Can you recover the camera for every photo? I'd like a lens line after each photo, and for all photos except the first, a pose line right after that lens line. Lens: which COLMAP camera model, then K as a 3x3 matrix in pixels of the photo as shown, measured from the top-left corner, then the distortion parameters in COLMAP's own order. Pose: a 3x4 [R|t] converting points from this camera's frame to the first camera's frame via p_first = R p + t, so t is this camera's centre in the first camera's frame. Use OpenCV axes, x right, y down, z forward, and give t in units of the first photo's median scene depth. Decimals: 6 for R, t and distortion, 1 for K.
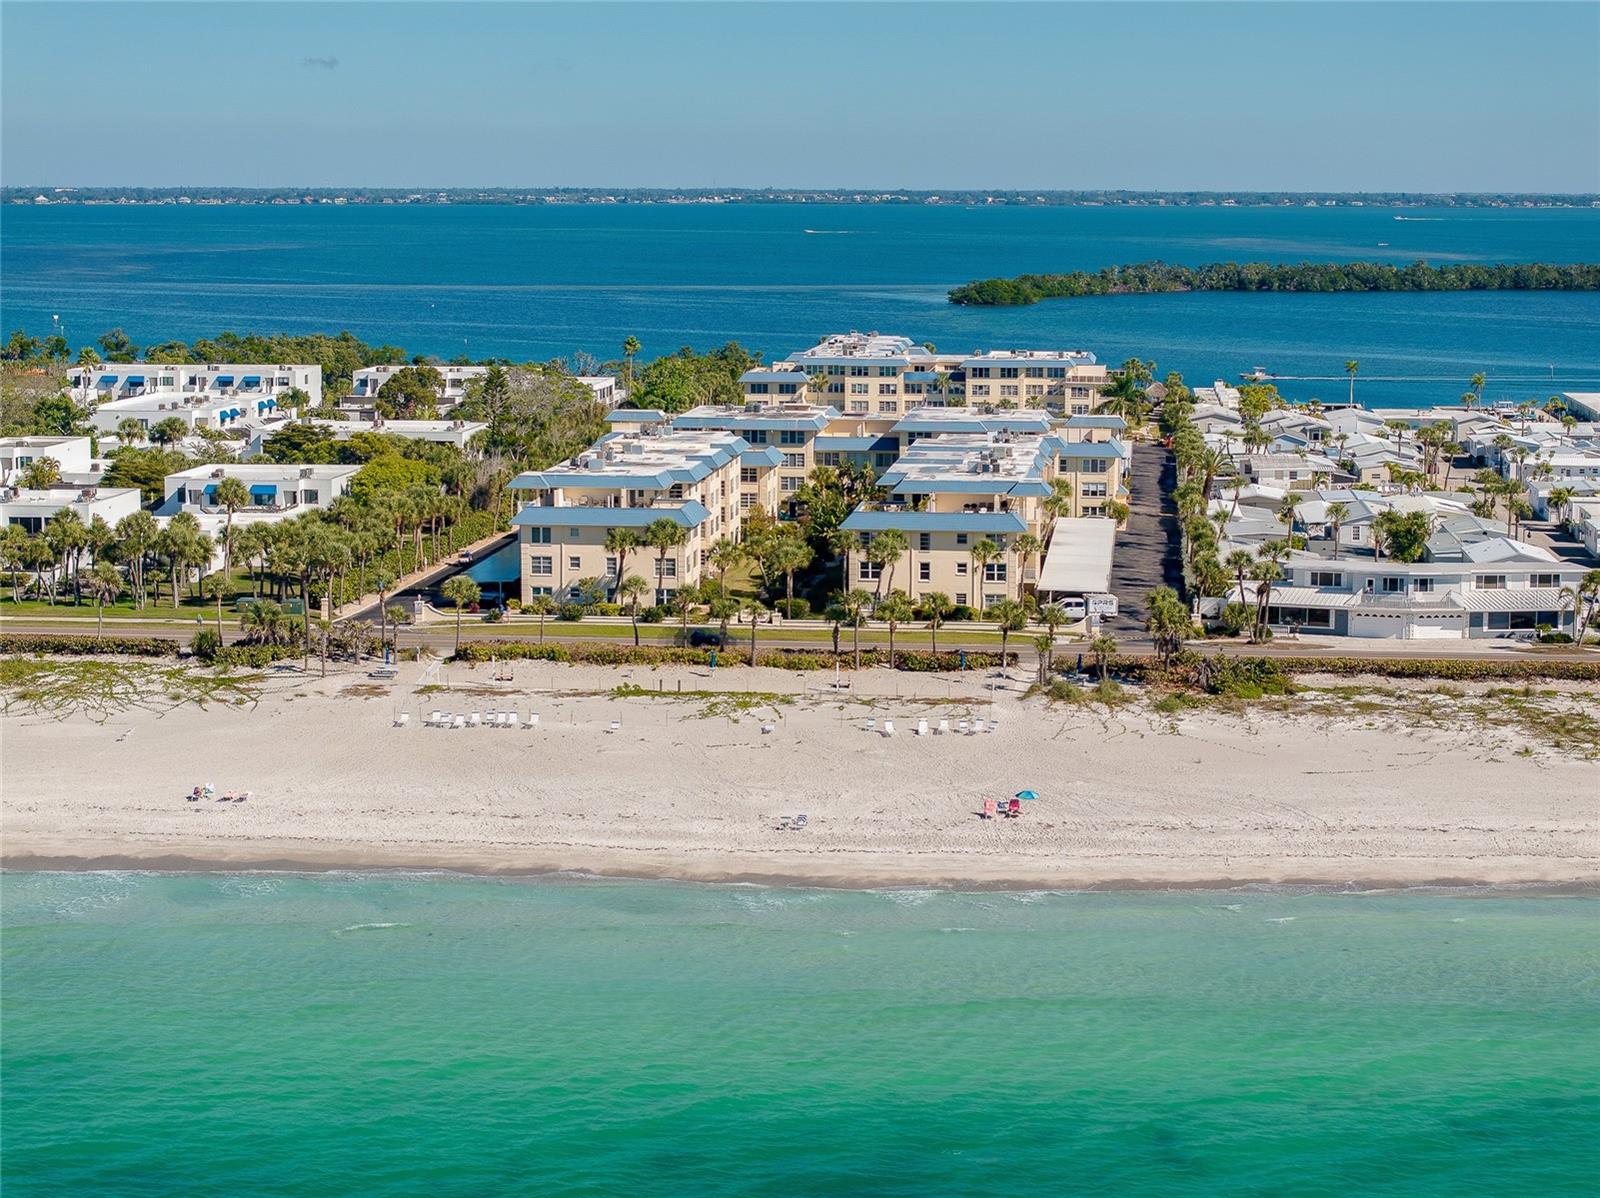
lens RADIAL K [[3198.2, 0, 800.0], [0, 3198.2, 599.0], [0, 0, 1]] dist [-0.163689, 1.055004]
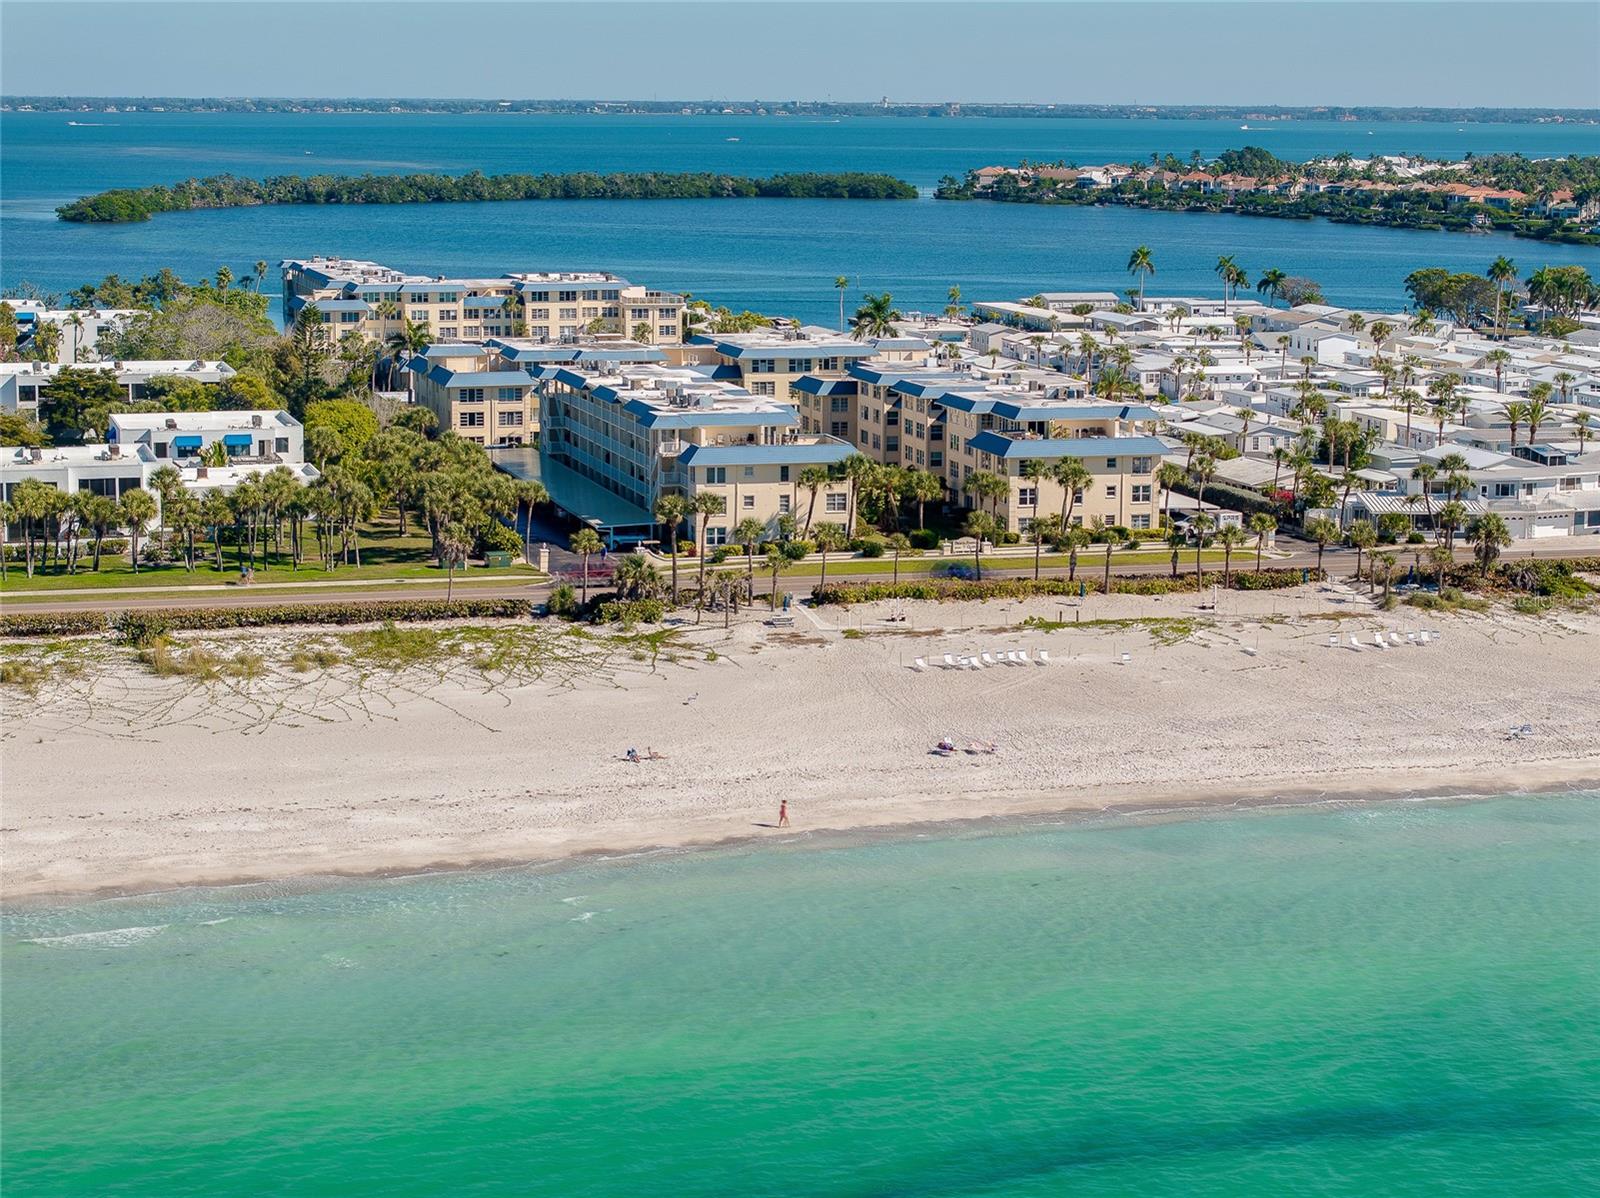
lens RADIAL K [[3198.2, 0, 800.0], [0, 3198.2, 599.0], [0, 0, 1]] dist [-0.163689, 1.055004]
pose [[0.925425, -0.054561, 0.374982, -0.248620], [0.043405, 0.998329, 0.038140, -0.010574], [-0.376436, -0.019020, 0.926247, 0.037859]]
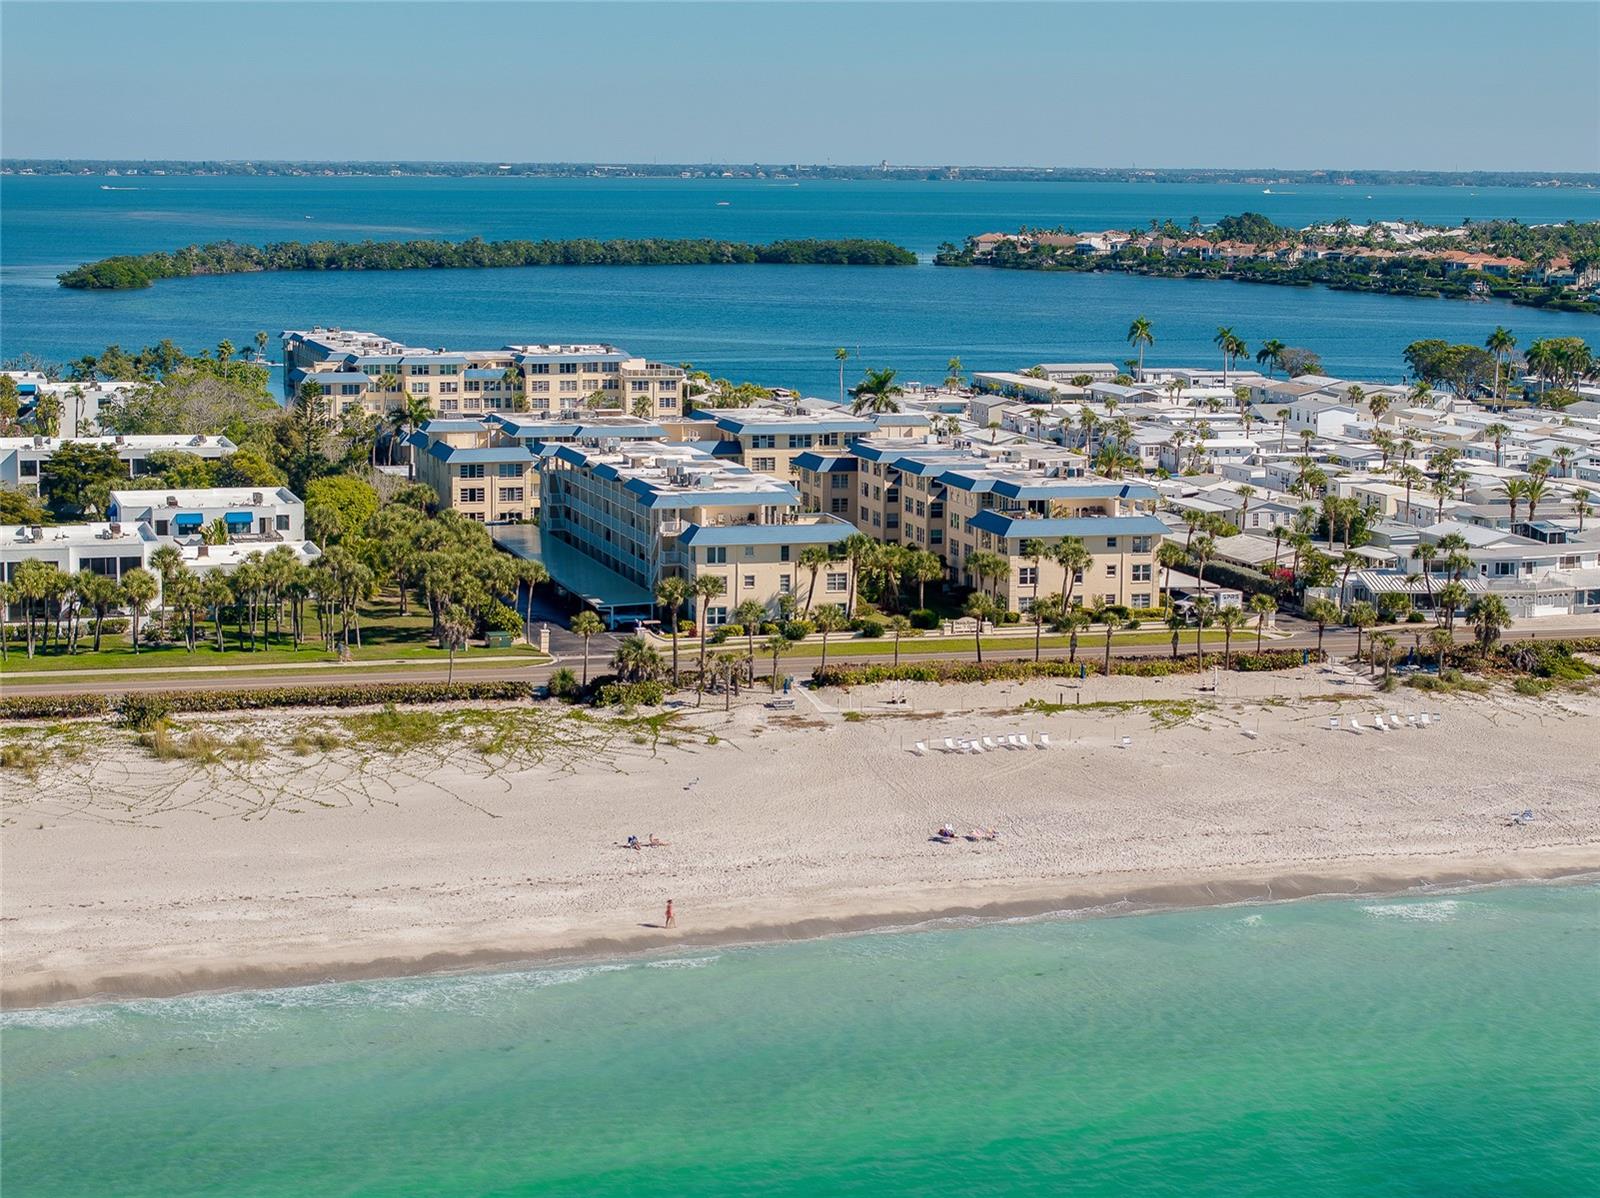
lens RADIAL K [[3198.2, 0, 800.0], [0, 3198.2, 599.0], [0, 0, 1]] dist [-0.163689, 1.055004]
pose [[0.925344, -0.046918, 0.376214, -0.248769], [0.043000, 0.998898, 0.018811, -0.013792], [-0.376682, -0.001230, 0.926342, 0.037754]]
